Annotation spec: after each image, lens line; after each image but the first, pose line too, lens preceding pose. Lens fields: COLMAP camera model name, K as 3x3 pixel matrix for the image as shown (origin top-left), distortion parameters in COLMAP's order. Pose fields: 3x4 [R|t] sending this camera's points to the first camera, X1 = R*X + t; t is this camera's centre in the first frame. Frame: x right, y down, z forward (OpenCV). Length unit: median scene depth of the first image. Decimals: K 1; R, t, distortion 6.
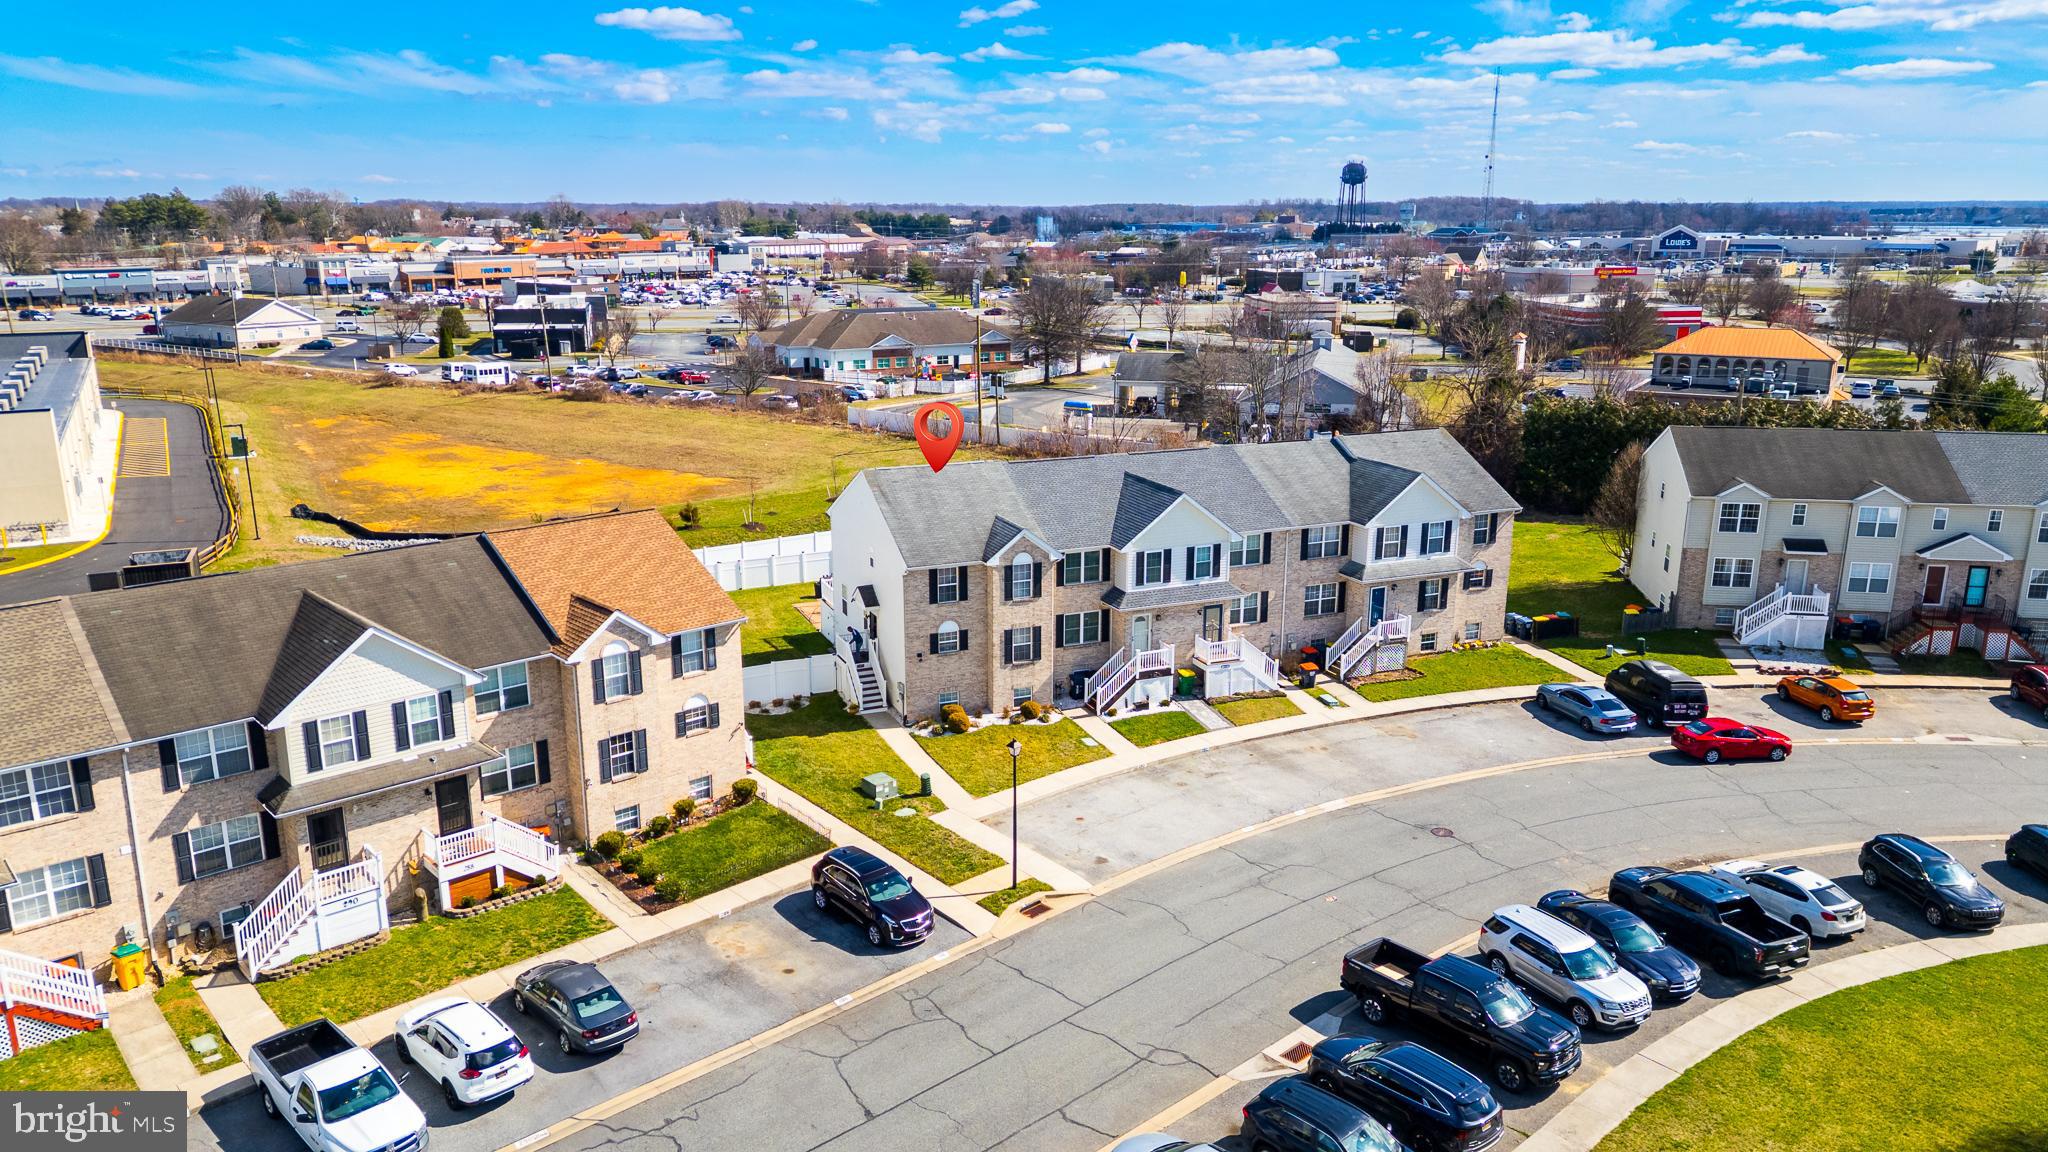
lens RADIAL K [[1426.0, 0, 1024.0], [0, 1426.0, 576.0], [0, 0, 1]] dist [0.087291, -0.088261]
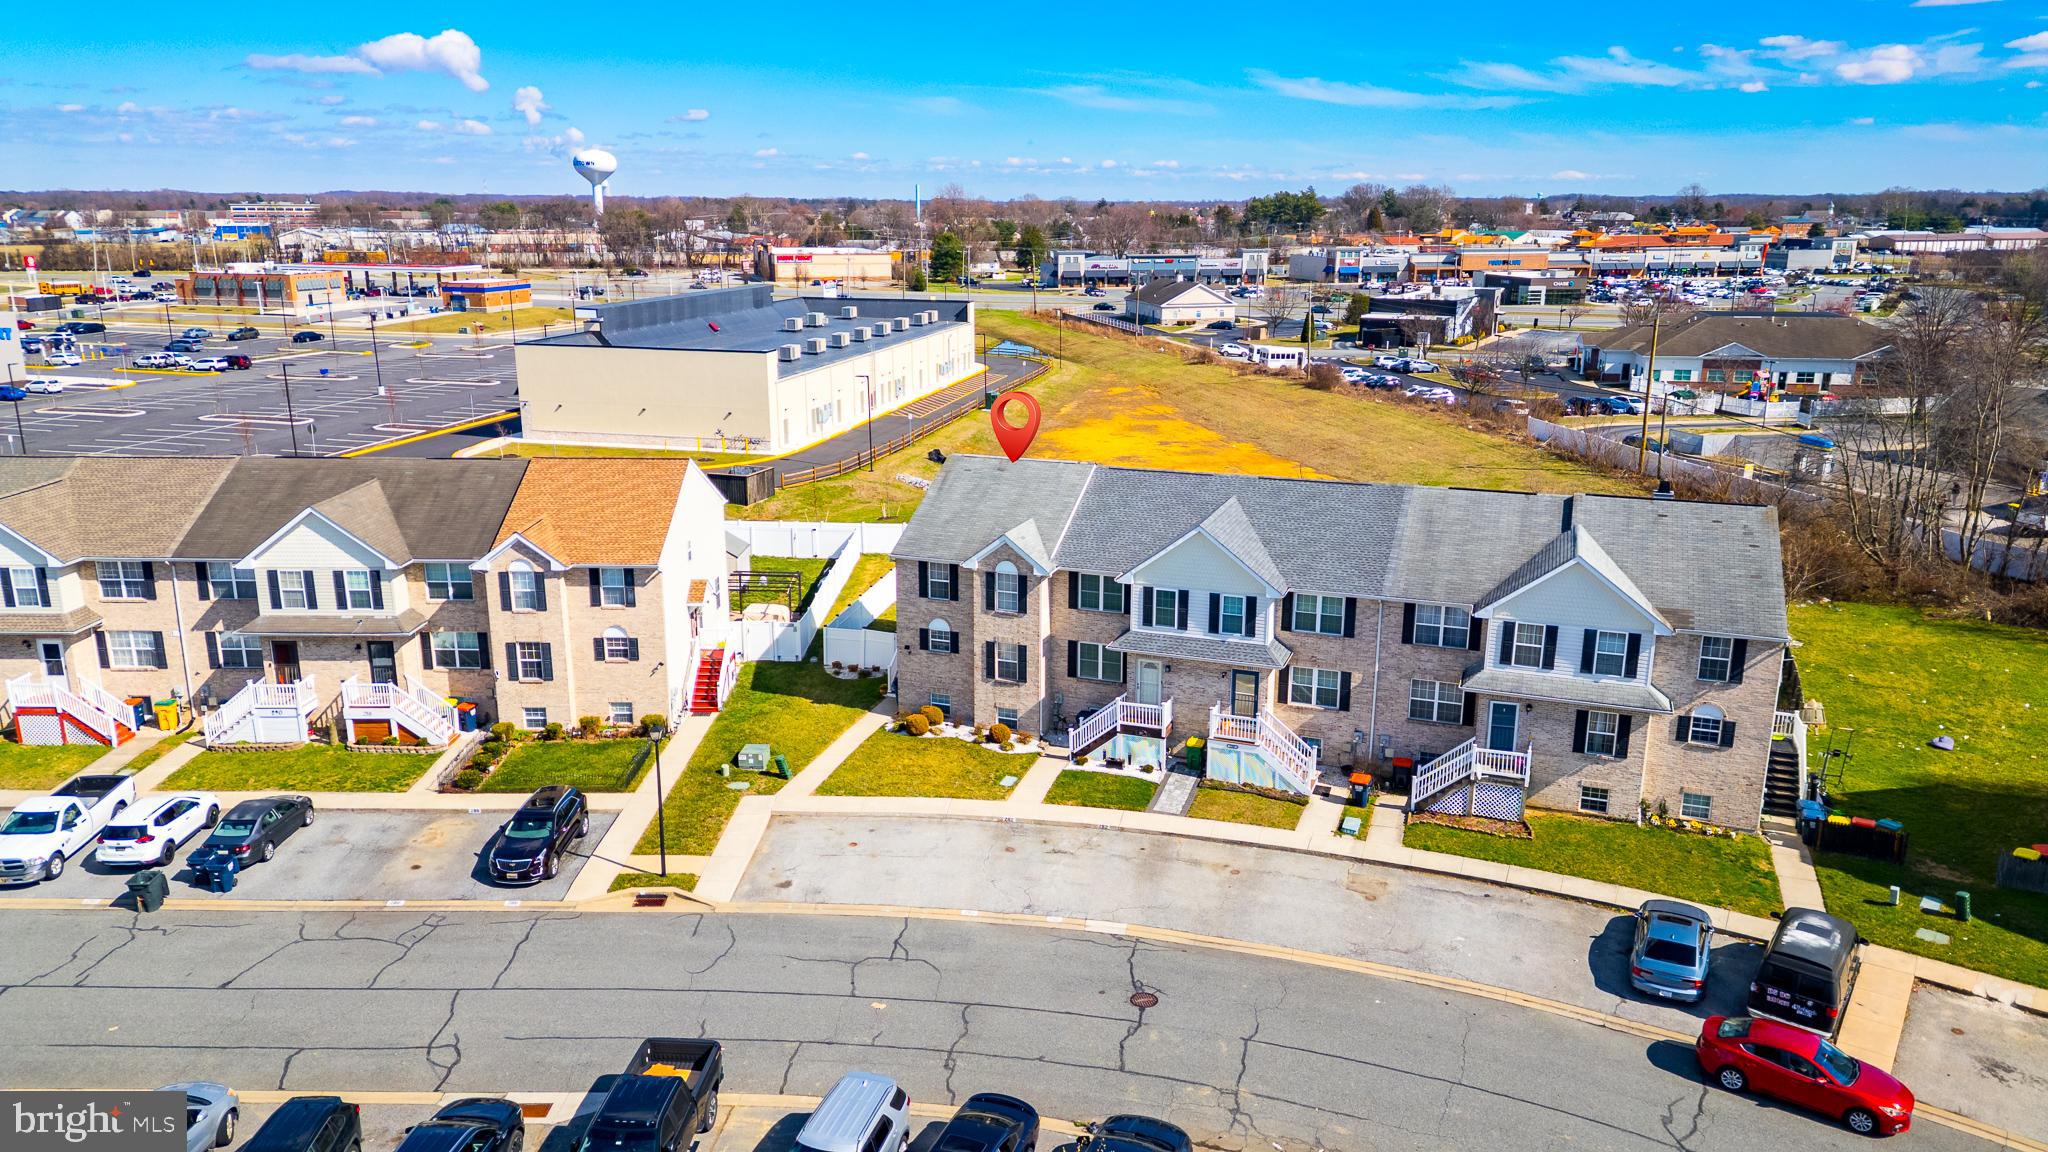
lens RADIAL K [[1426.0, 0, 1024.0], [0, 1426.0, 576.0], [0, 0, 1]] dist [0.087291, -0.088261]
pose [[0.726485, 0.174129, -0.664755, 0.590817], [-0.171988, 0.982649, 0.069440, -0.069396], [0.665312, 0.063883, 0.743827, 0.317046]]
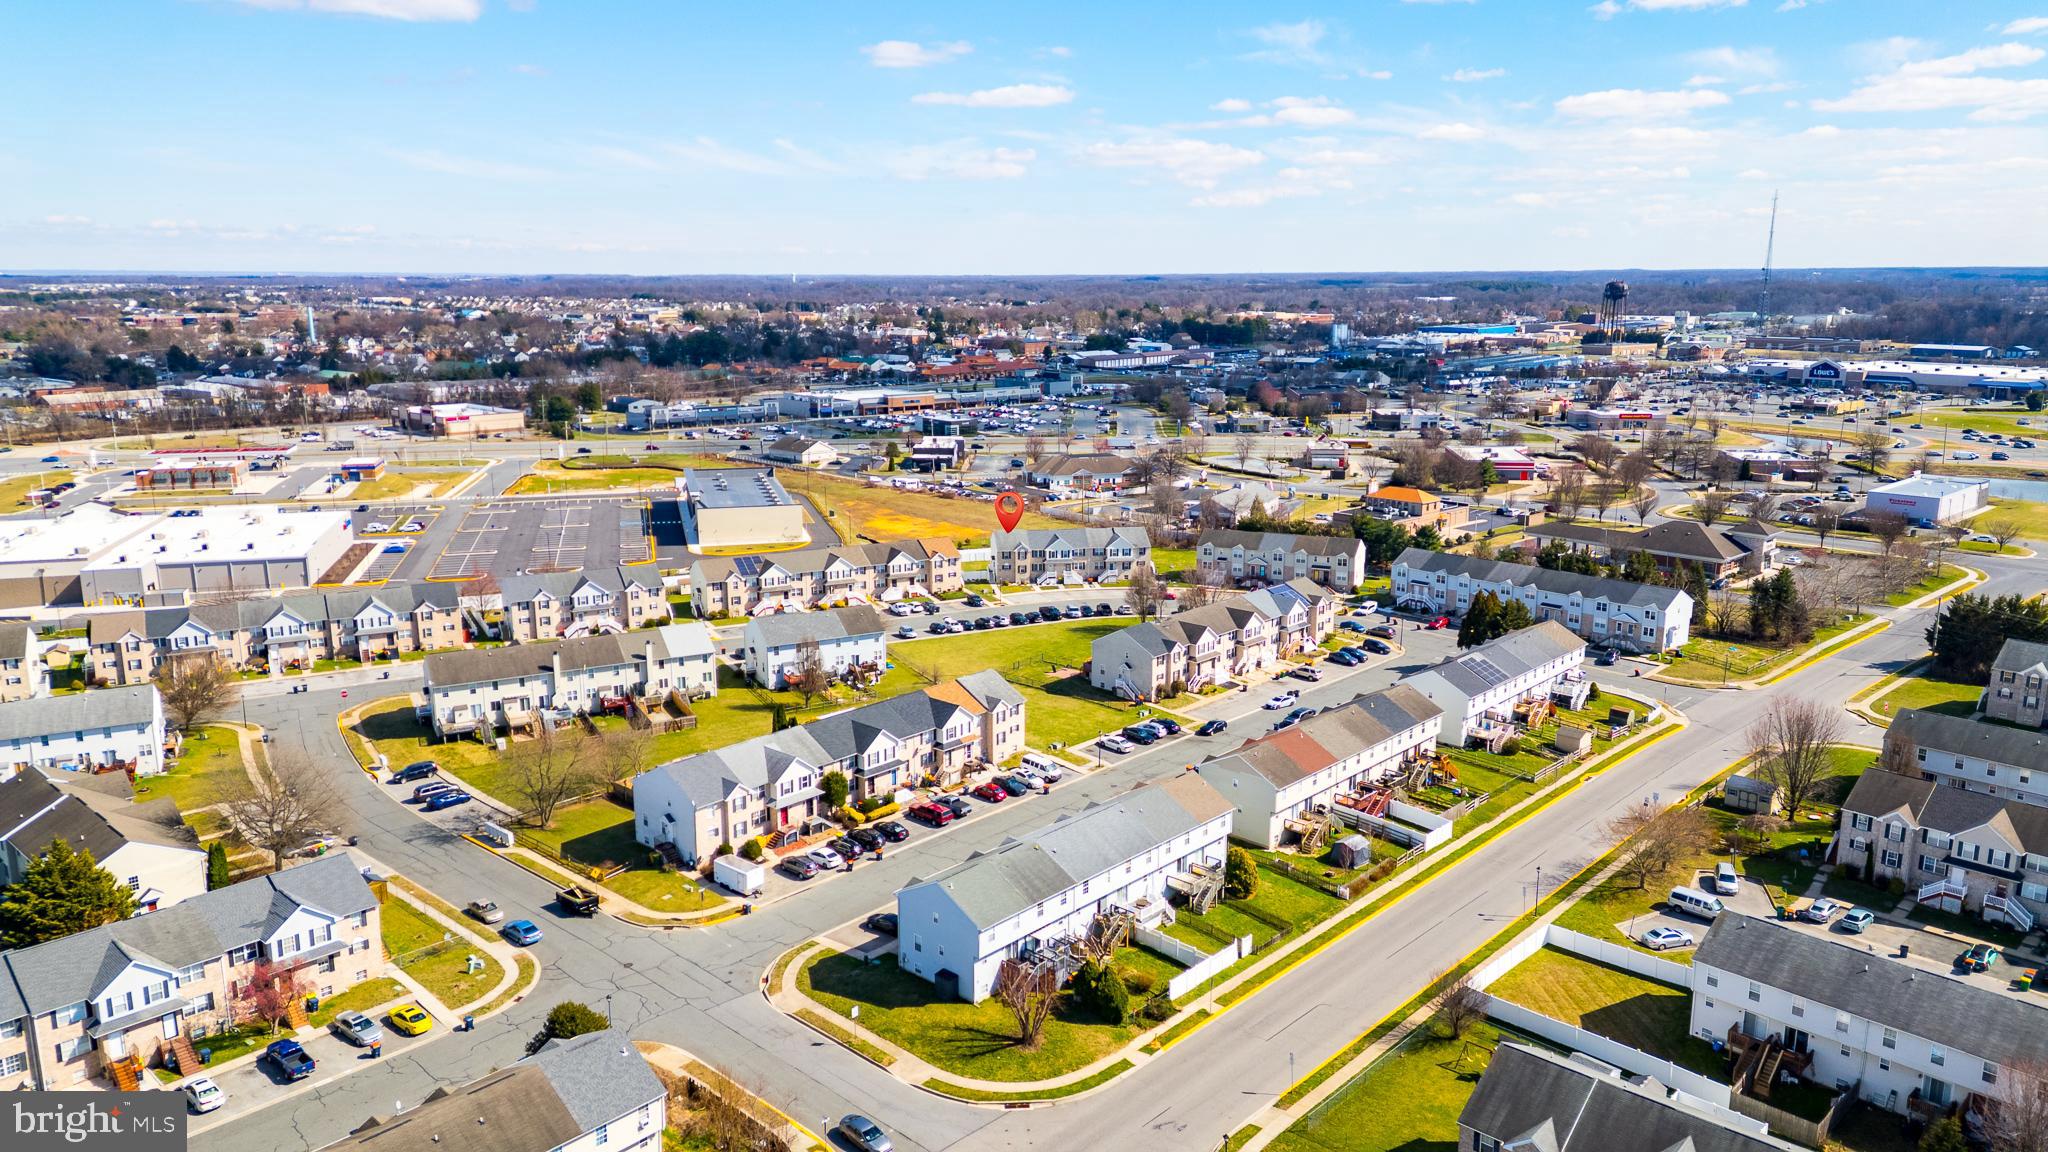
lens RADIAL K [[1426.0, 0, 1024.0], [0, 1426.0, 576.0], [0, 0, 1]] dist [0.087291, -0.088261]
pose [[0.966478, 0.050868, -0.251659, 1.165162], [-0.060920, 0.997620, -0.032309, 0.218325], [0.249417, 0.046557, 0.967276, -3.479415]]
